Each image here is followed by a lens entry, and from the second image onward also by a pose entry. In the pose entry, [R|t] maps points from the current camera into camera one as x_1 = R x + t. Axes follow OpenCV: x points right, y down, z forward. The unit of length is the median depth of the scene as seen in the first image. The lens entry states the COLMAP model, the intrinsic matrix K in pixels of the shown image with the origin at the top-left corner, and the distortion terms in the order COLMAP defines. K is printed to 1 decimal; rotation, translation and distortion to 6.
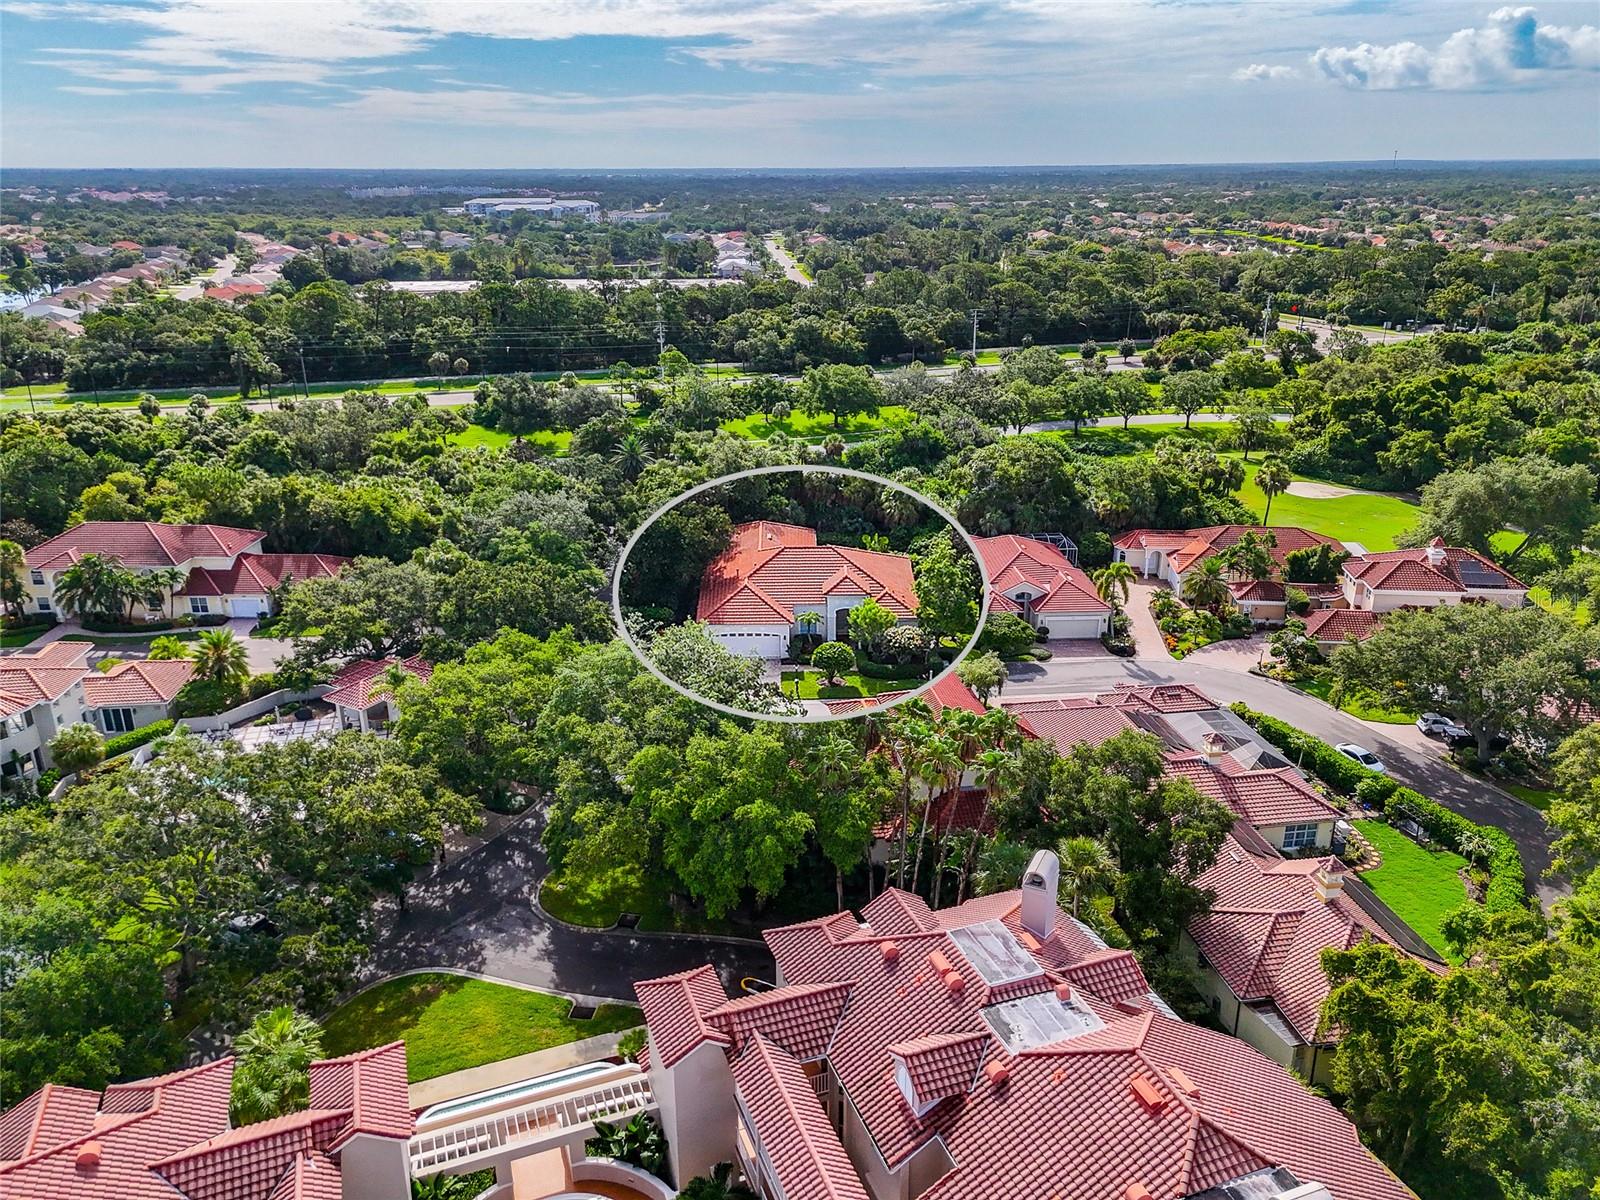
lens RADIAL K [[1188.4, 0, 798.7], [0, 1188.4, 592.6], [0, 0, 1]] dist [0.057483, -0.044640]
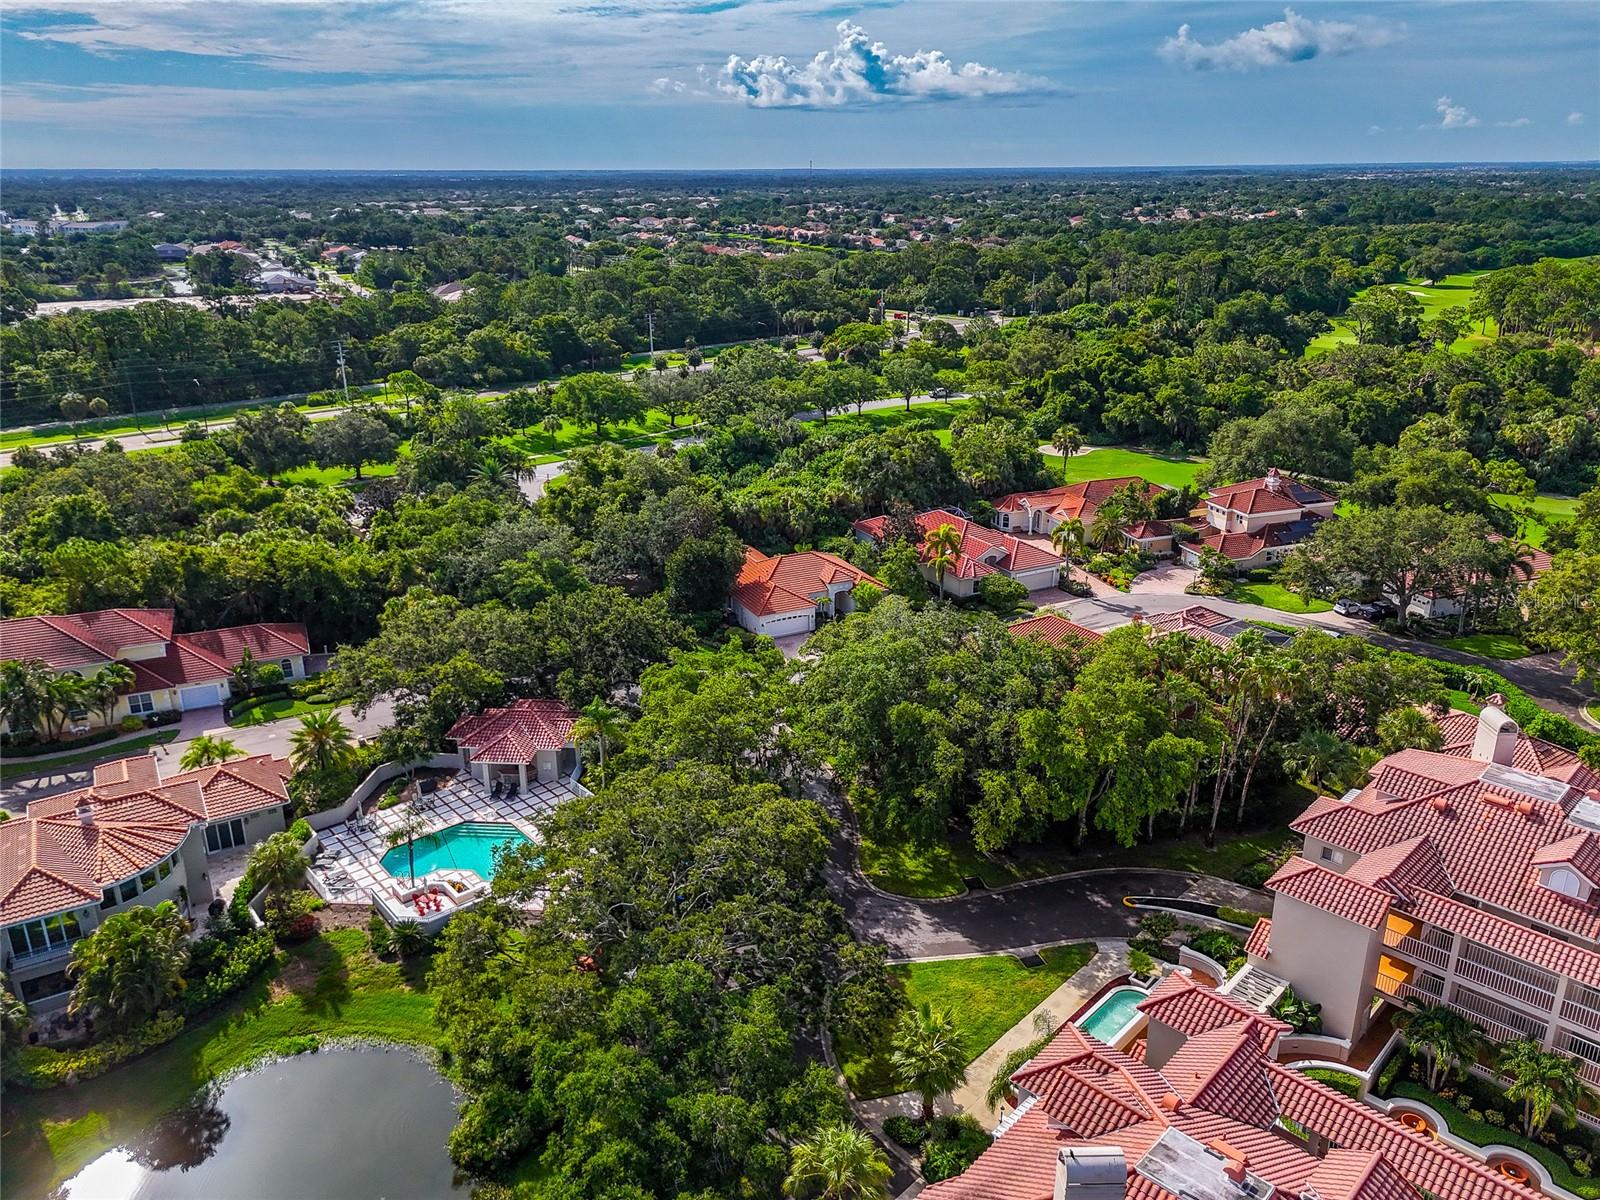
lens RADIAL K [[1182.5, 0, 800.0], [0, 1182.5, 600.0], [0, 0, 1]] dist [0.070315, -0.061999]
pose [[0.900899, -0.147073, 0.408350, -0.413091], [0.145689, 0.988722, 0.034685, -0.022891], [-0.408846, 0.028245, 0.912166, 0.045626]]
